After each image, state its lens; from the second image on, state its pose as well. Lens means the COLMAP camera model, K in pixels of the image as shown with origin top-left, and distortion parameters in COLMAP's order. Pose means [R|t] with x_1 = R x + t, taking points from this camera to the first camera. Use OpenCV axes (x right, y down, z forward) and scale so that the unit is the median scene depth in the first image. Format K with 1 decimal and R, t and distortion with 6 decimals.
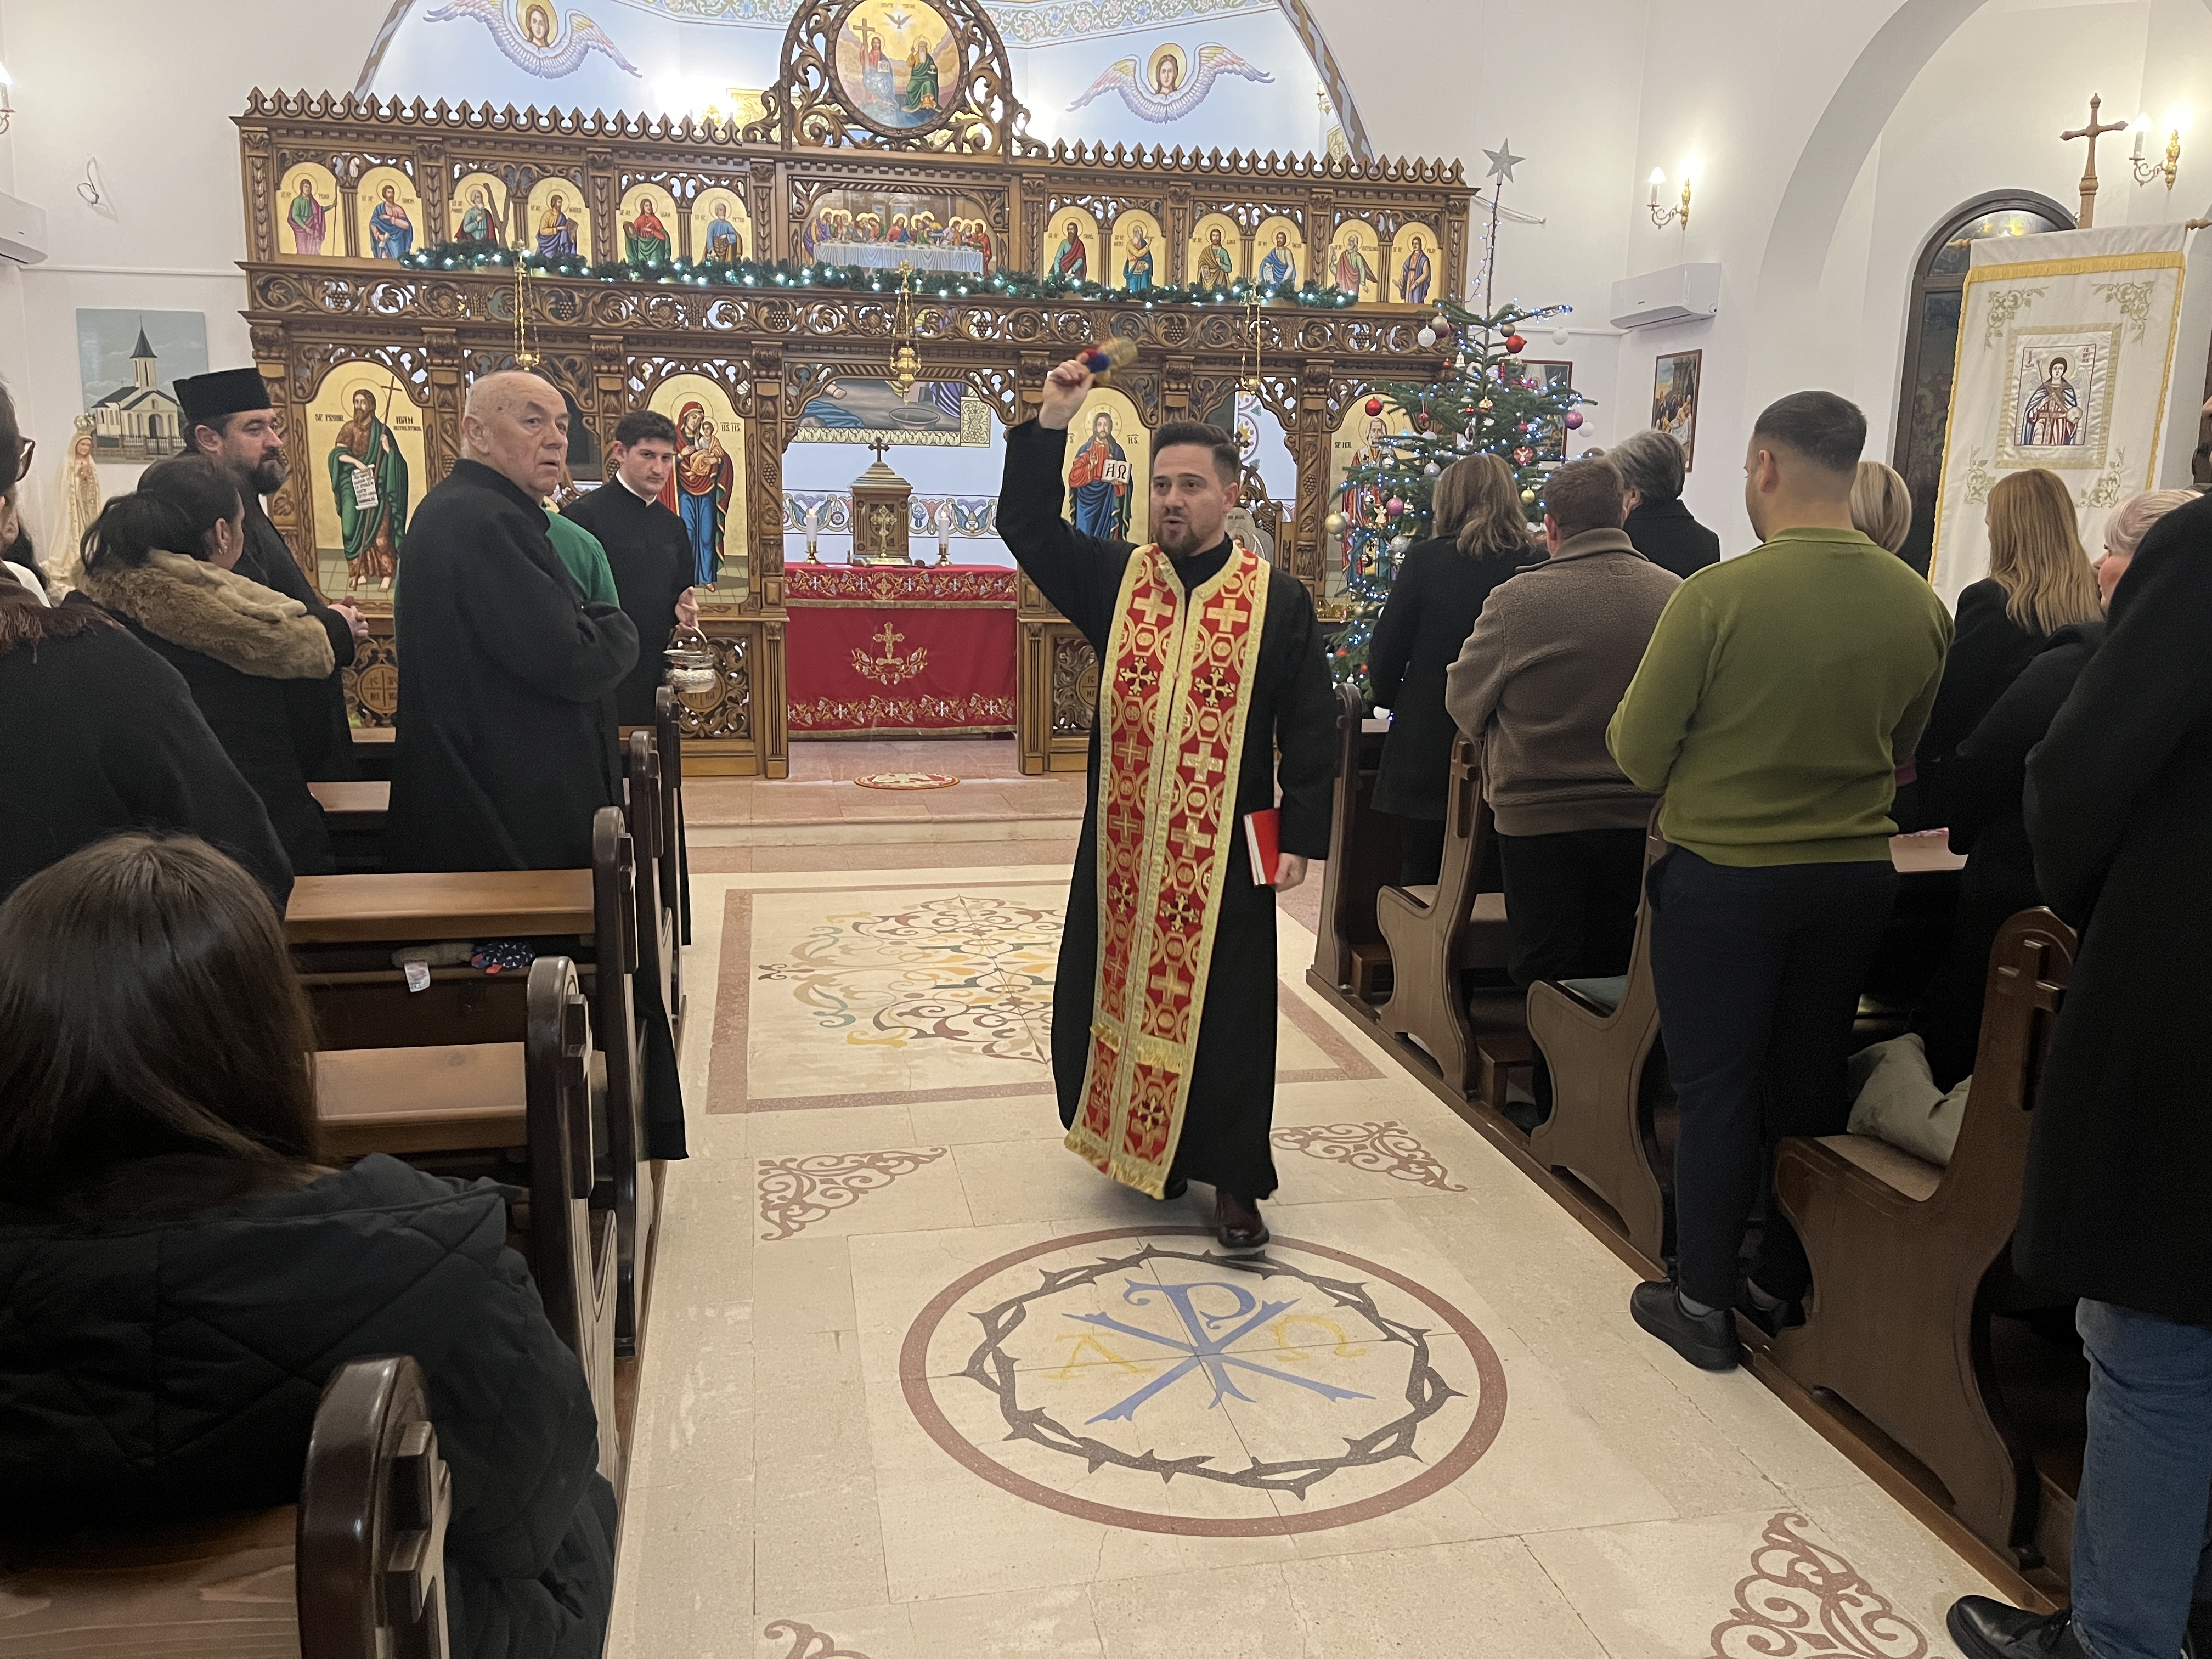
lens RADIAL K [[1672.8, 0, 1113.8], [0, 1672.8, 836.3], [0, 0, 1]] dist [0.038773, -0.028576]
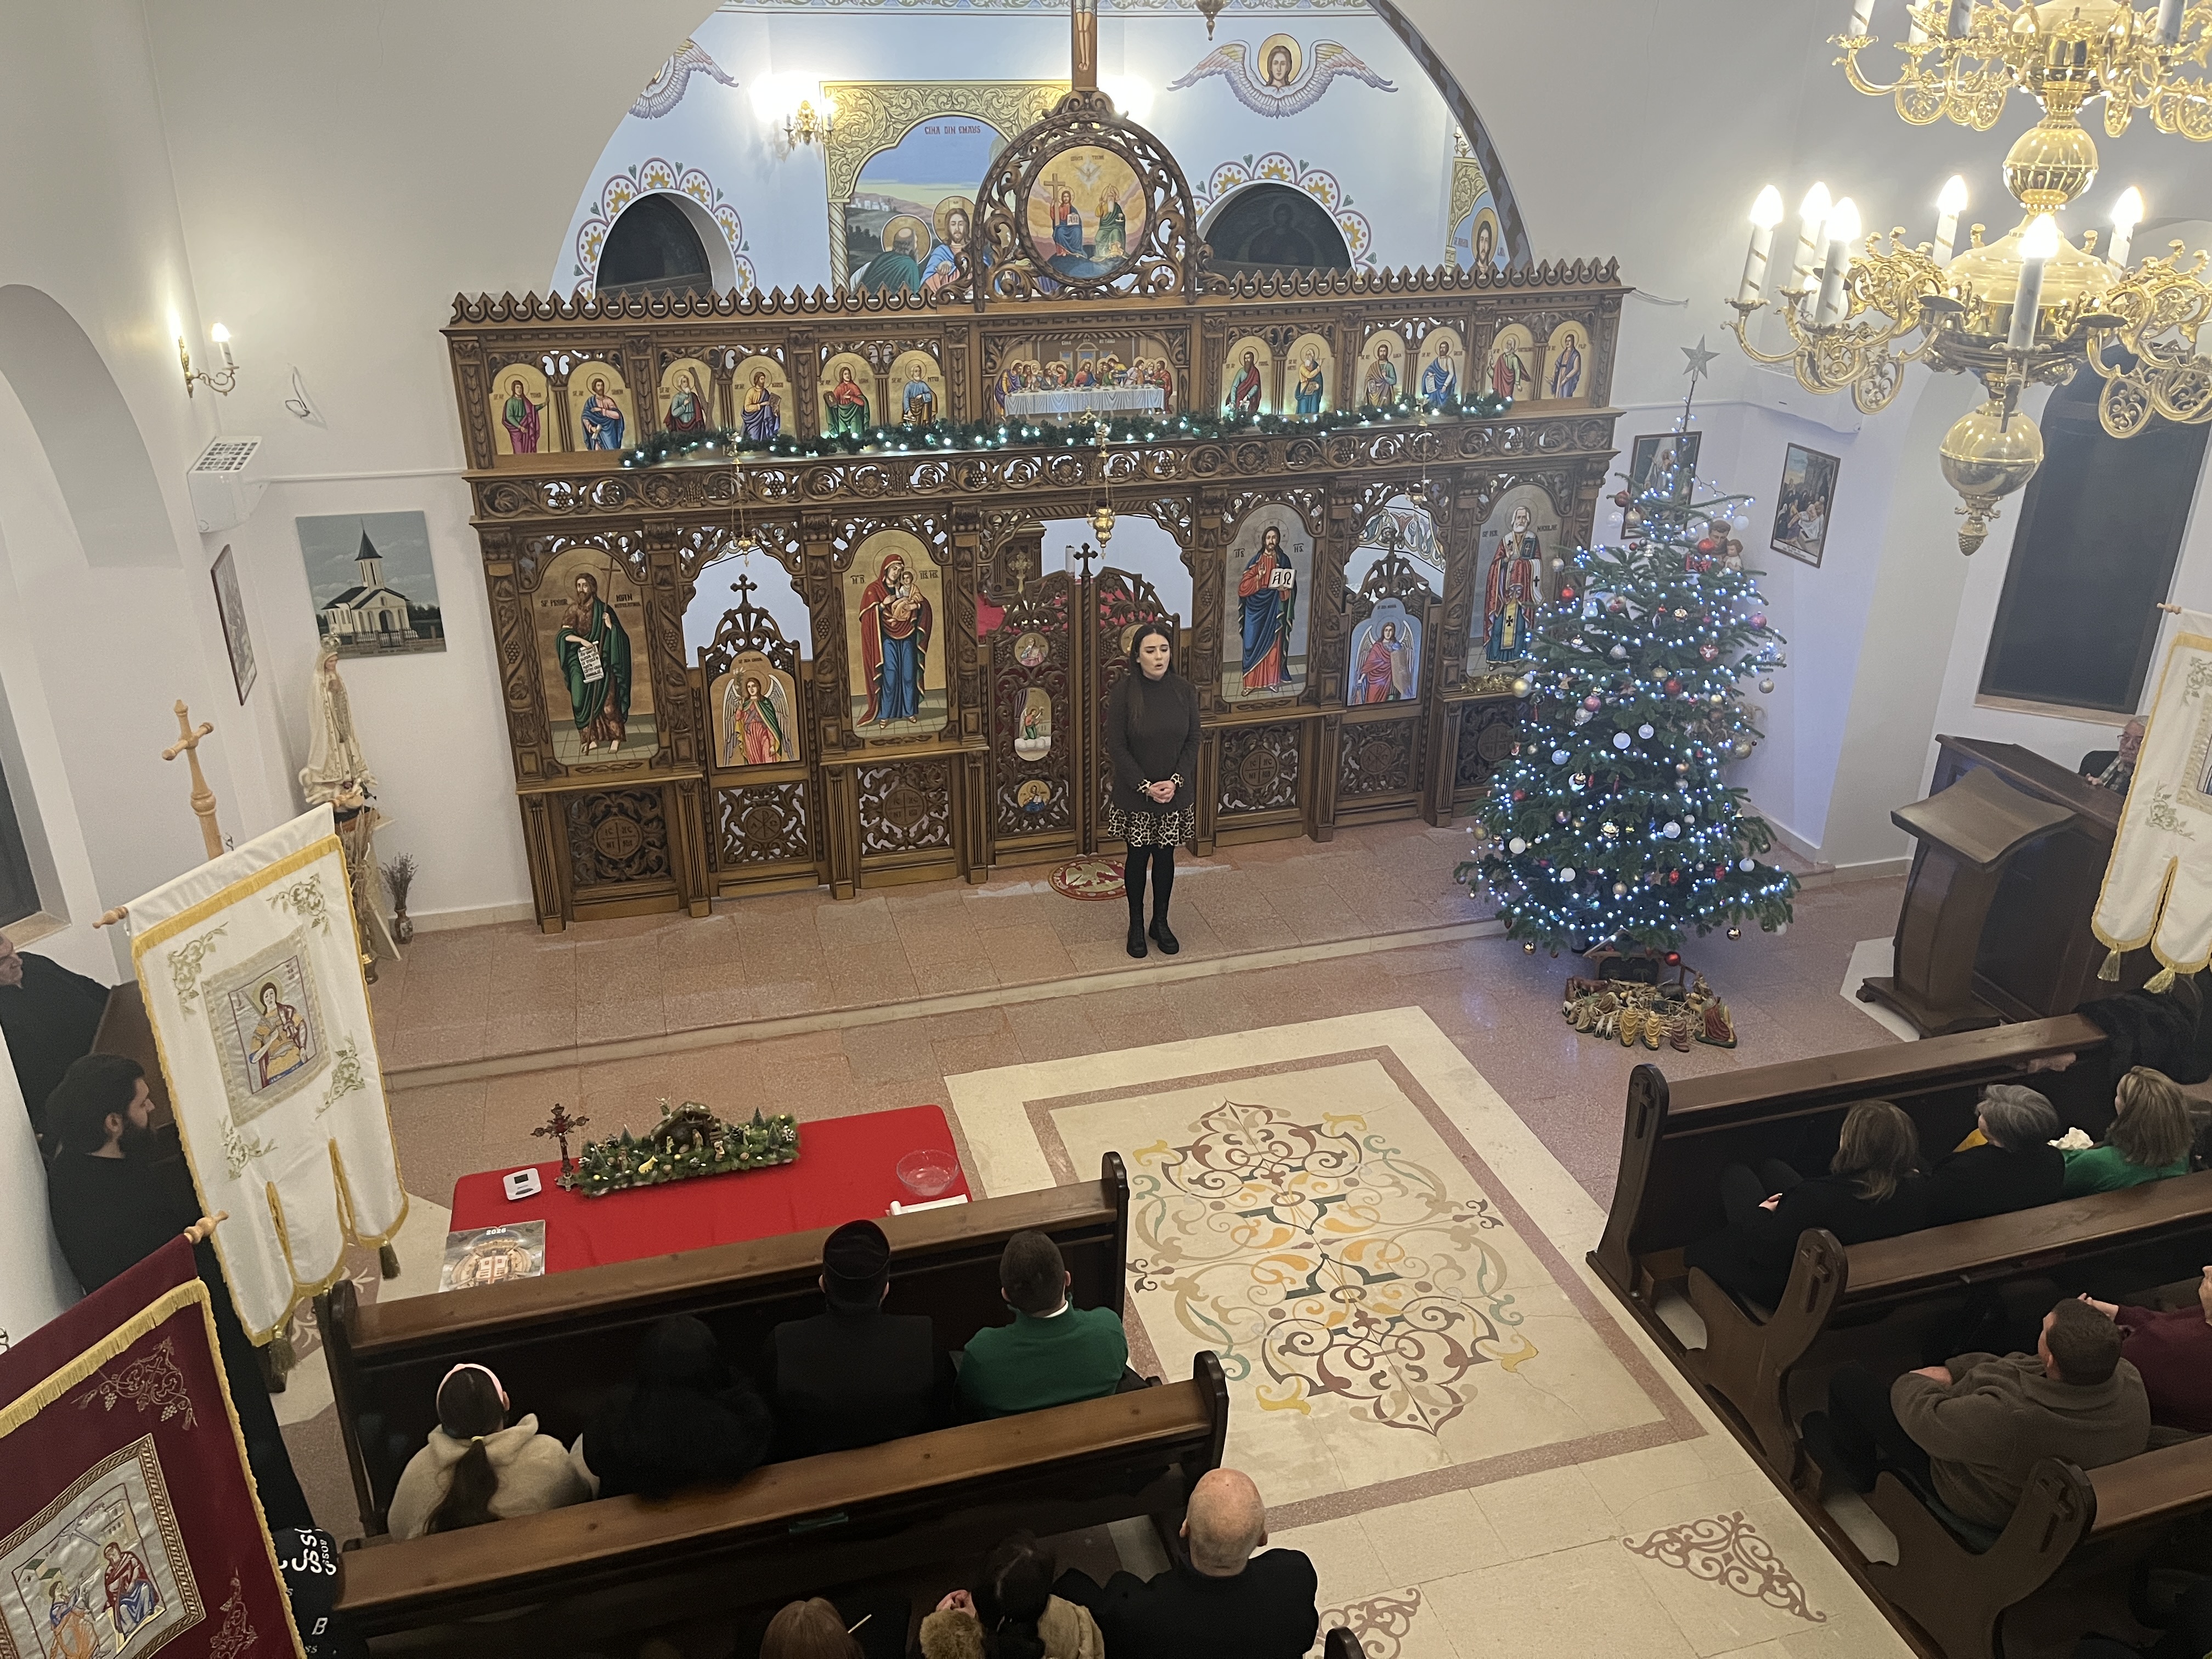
lens RADIAL K [[1672.1, 0, 1106.0], [0, 1672.1, 829.5], [0, 0, 1]] dist [0.057034, -0.078472]
pose [[0.997305, -0.041656, 0.060397, -0.192994], [0.026379, 0.971729, 0.234620, -0.339839], [-0.068463, -0.232395, 0.970209, -0.051528]]
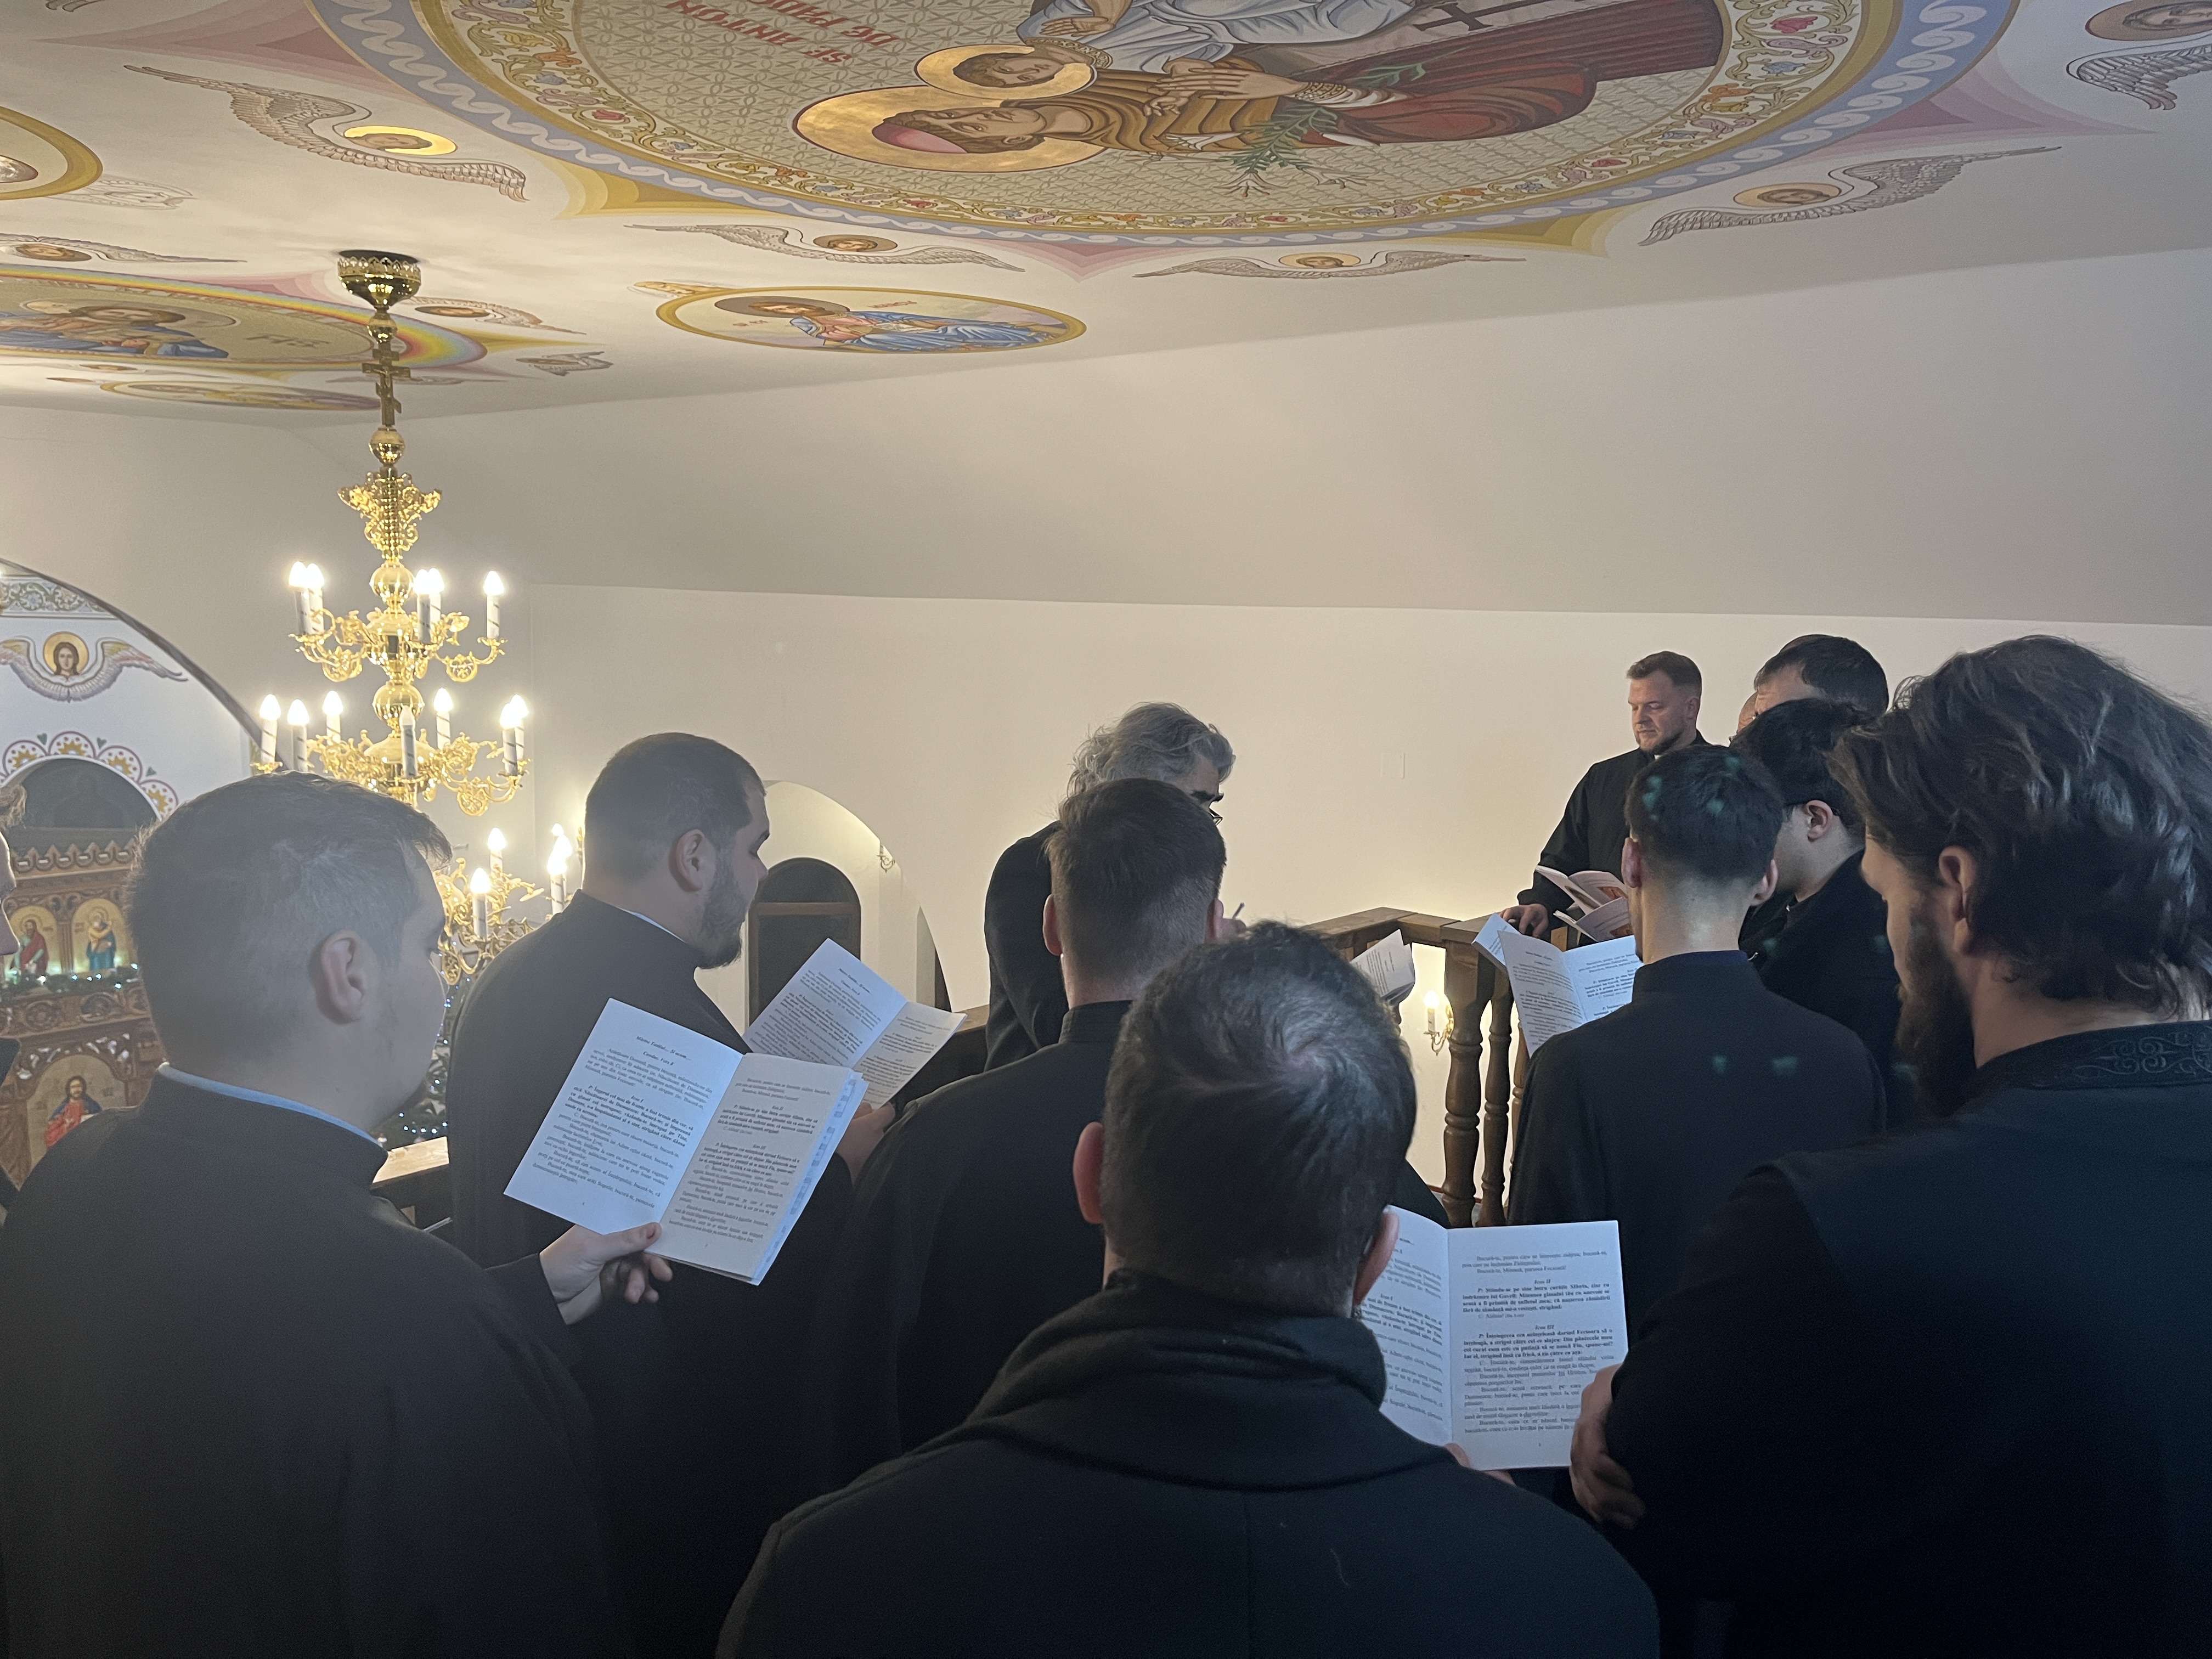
lens RADIAL K [[1679.5, 0, 1116.7], [0, 1679.5, 835.6], [0, 0, 1]] dist [0.069069, -0.102602]
pose [[0.790569, -0.082954, 0.606729, -0.137101], [0.107104, 0.994241, -0.003621, -0.355682], [-0.602934, 0.067846, 0.794901, -0.315668]]
